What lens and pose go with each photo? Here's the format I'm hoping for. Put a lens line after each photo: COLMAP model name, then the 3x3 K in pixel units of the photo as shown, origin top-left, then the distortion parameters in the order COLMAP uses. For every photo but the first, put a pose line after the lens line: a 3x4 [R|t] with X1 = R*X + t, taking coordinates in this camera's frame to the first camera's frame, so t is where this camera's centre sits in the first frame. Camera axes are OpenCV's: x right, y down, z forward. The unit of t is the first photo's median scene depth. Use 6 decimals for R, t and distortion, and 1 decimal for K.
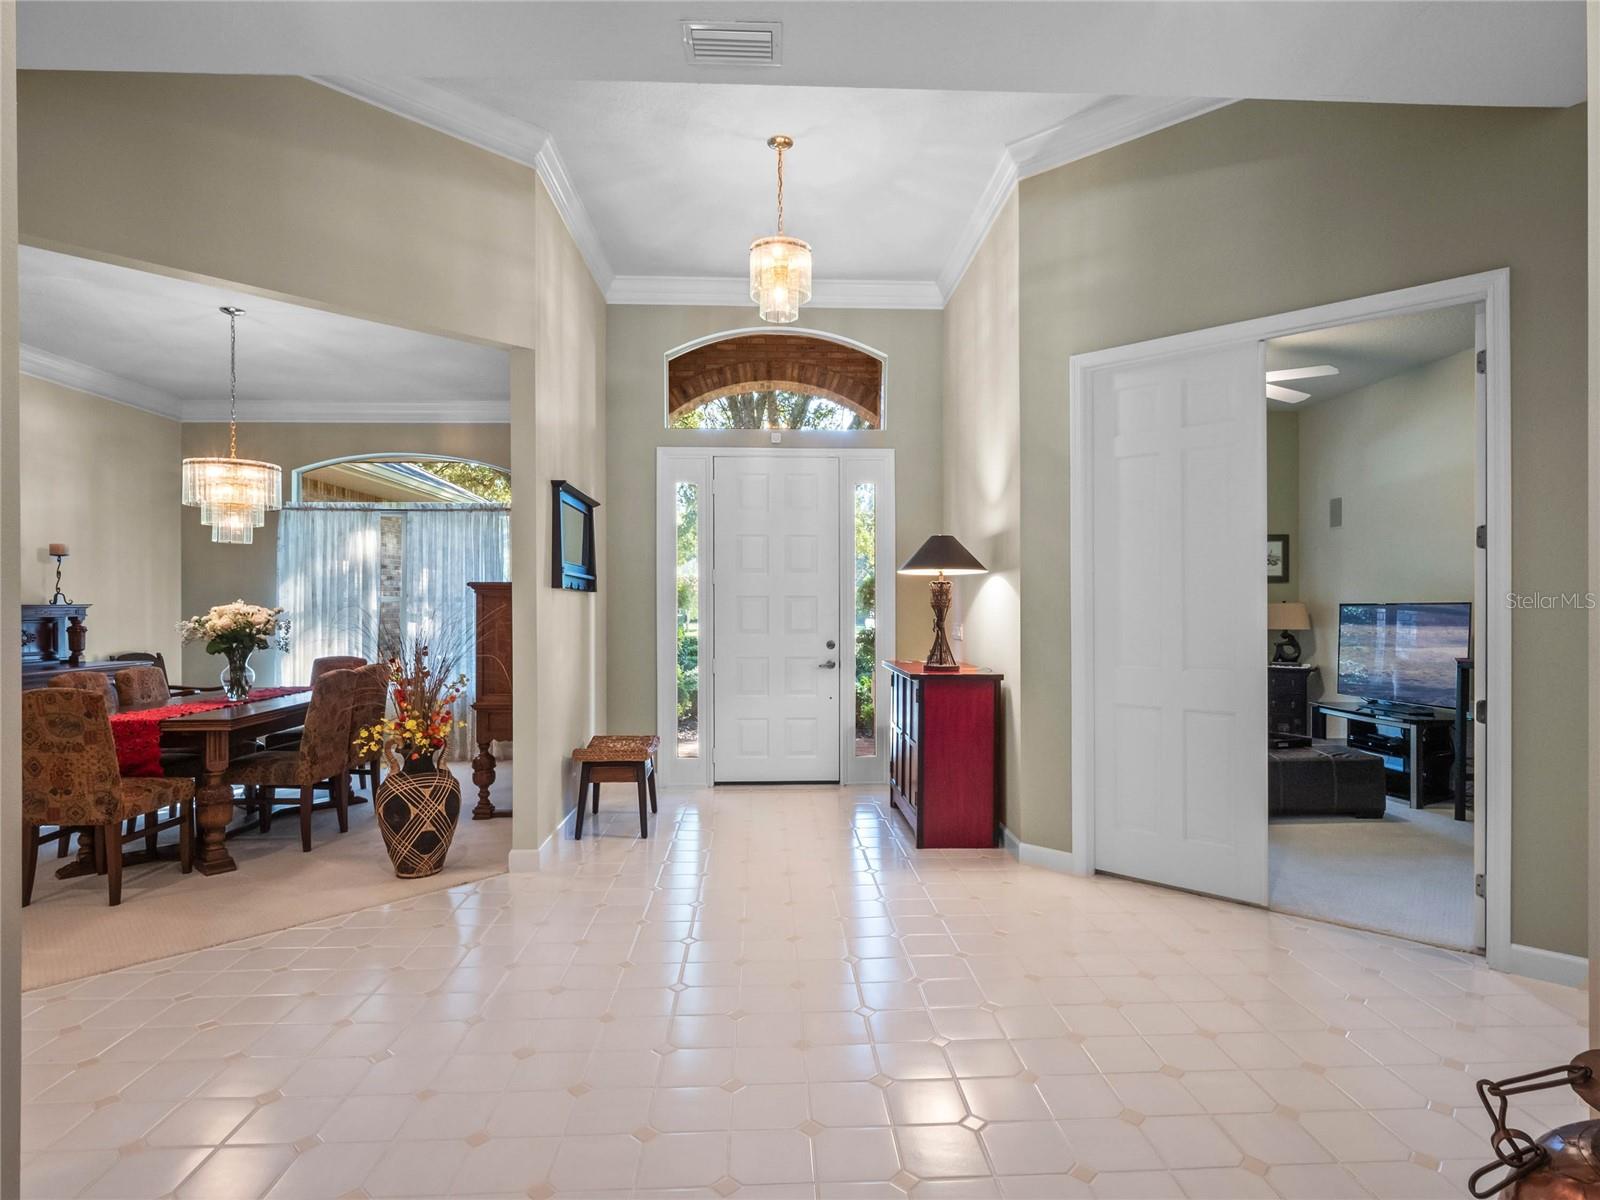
lens RADIAL K [[870.8, 0, 800.0], [0, 870.8, 600.0], [0, 0, 1]] dist [0.001586, 0.000863]
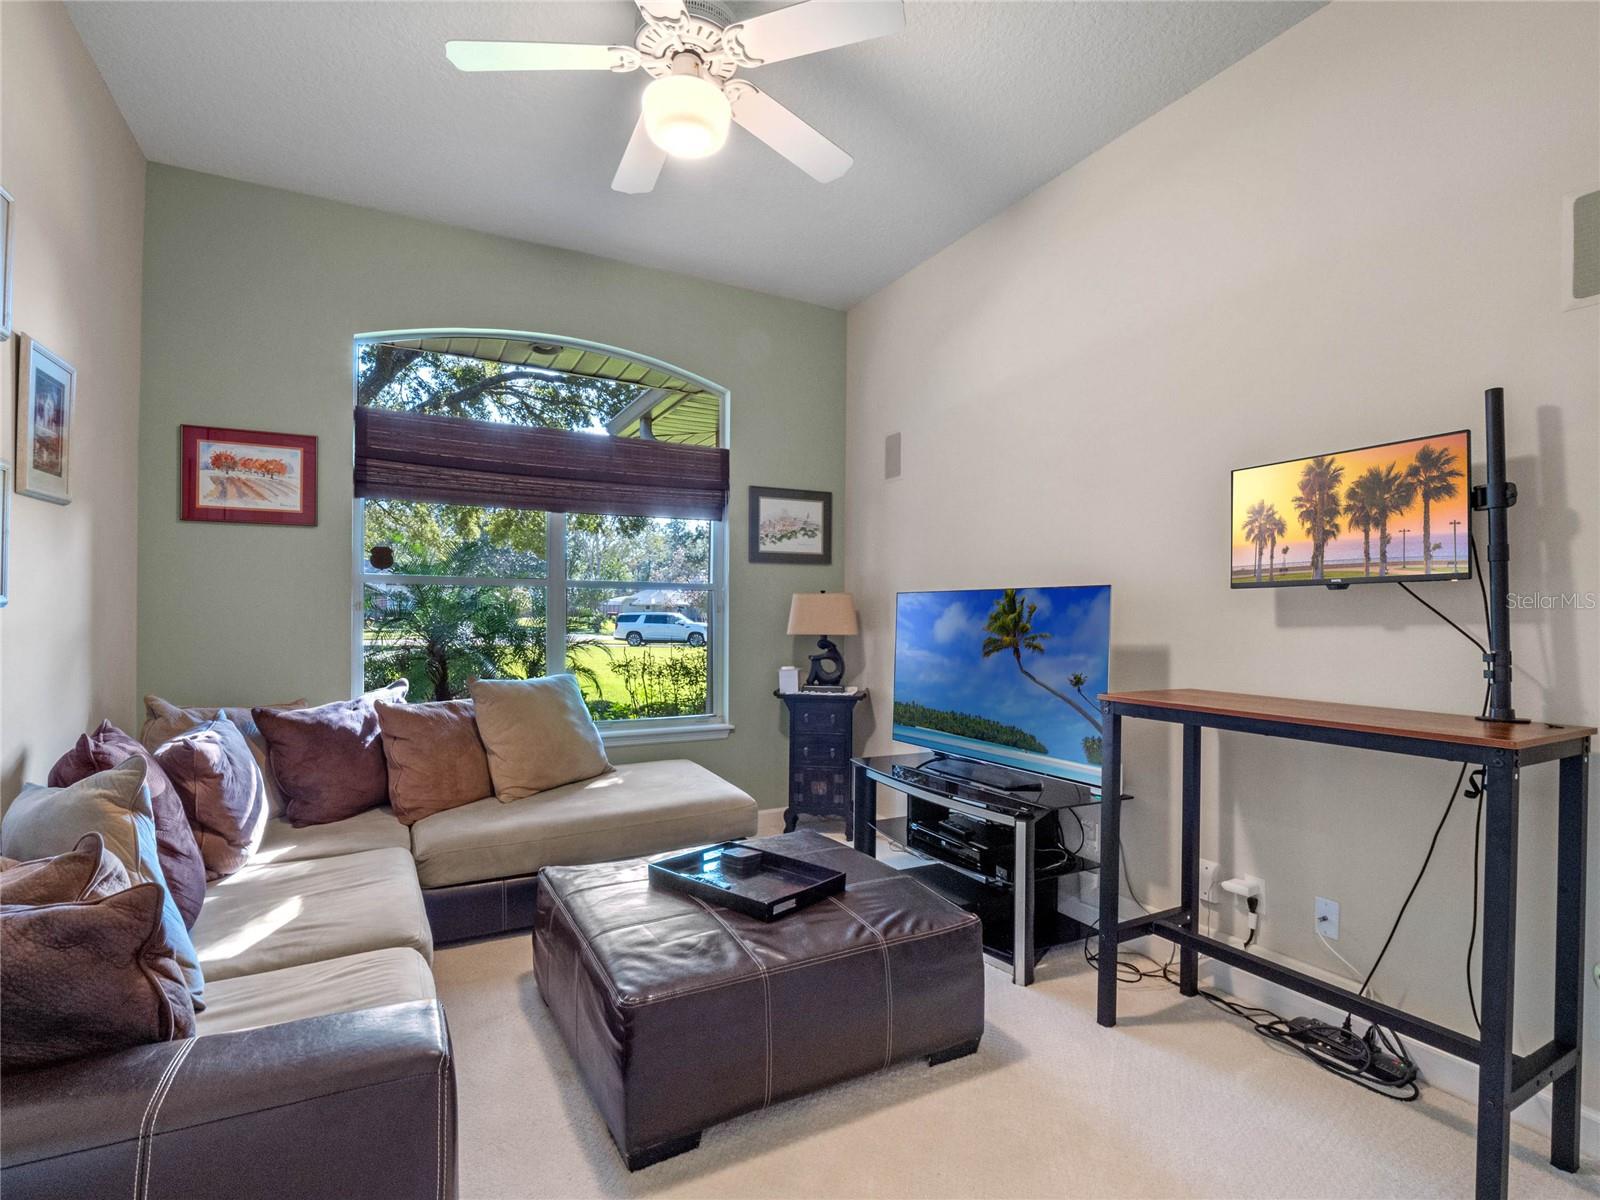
lens RADIAL K [[788.3, 0, 807.0], [0, 788.3, 599.3], [0, 0, 1]] dist [-0.001968, -0.010924]
pose [[0.901085, 0.015765, 0.433355, 0.293717], [-0.010276, 0.999835, -0.015005, 0.016569], [-0.433520, 0.009068, 0.901098, 0.481502]]
